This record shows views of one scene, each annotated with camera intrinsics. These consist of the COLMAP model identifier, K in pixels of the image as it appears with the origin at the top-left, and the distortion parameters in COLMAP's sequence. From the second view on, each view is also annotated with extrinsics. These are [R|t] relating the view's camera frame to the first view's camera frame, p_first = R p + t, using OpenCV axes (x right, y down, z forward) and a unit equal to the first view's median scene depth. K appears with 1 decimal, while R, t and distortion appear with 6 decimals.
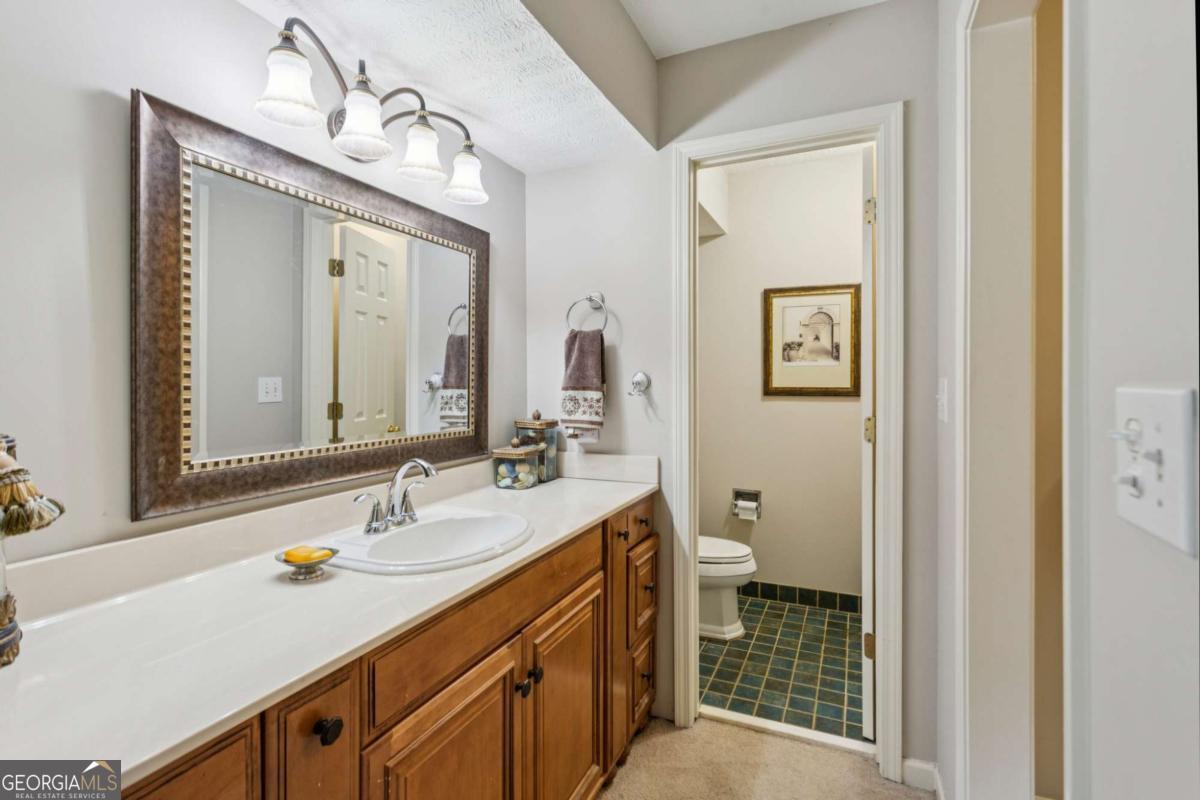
lens RADIAL K [[577.4, 0, 597.7], [0, 577.4, 392.6], [0, 0, 1]] dist [0.002172, 0.000383]
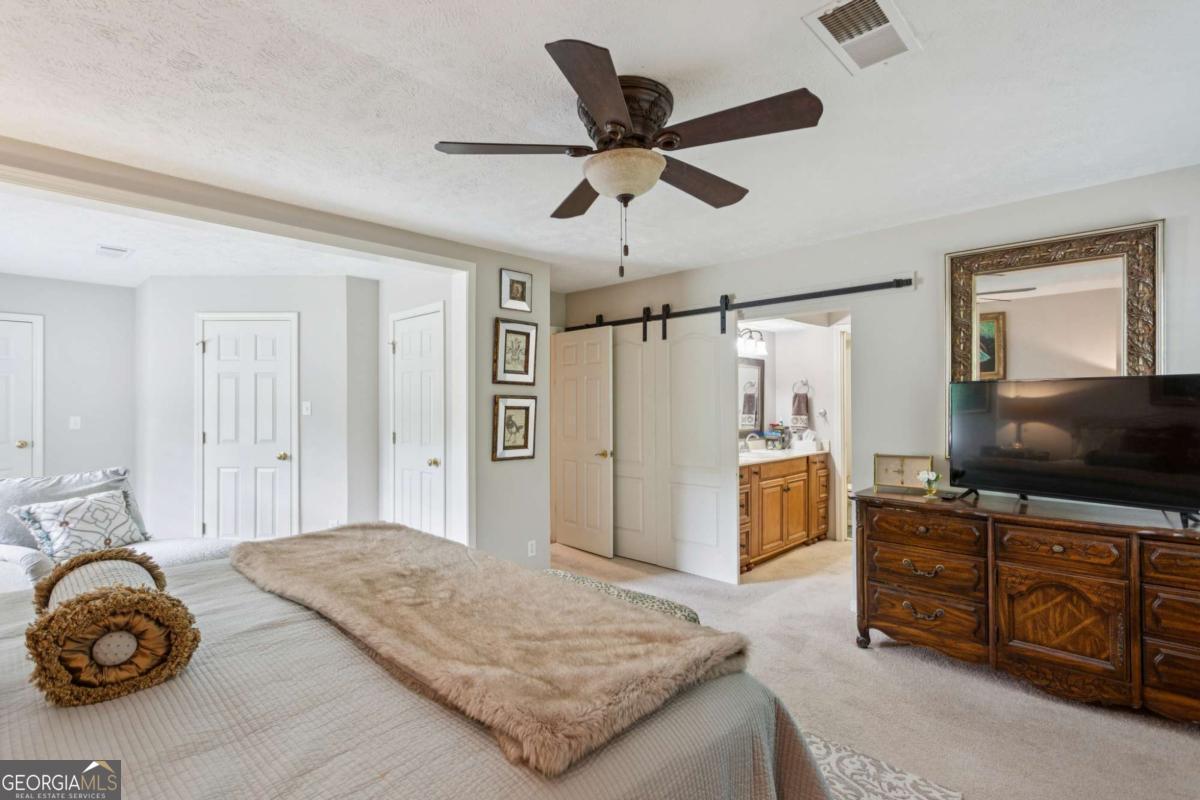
lens RADIAL K [[573.3, 0, 600.0], [0, 573.3, 400.0], [0, 0, 1]] dist [0.011677, -0.000206]
pose [[0.941917, -0.000463, -0.335844, -0.002400], [-0.006713, 0.999773, -0.020205, -0.014987], [0.335777, 0.021286, 0.941701, -1.921510]]
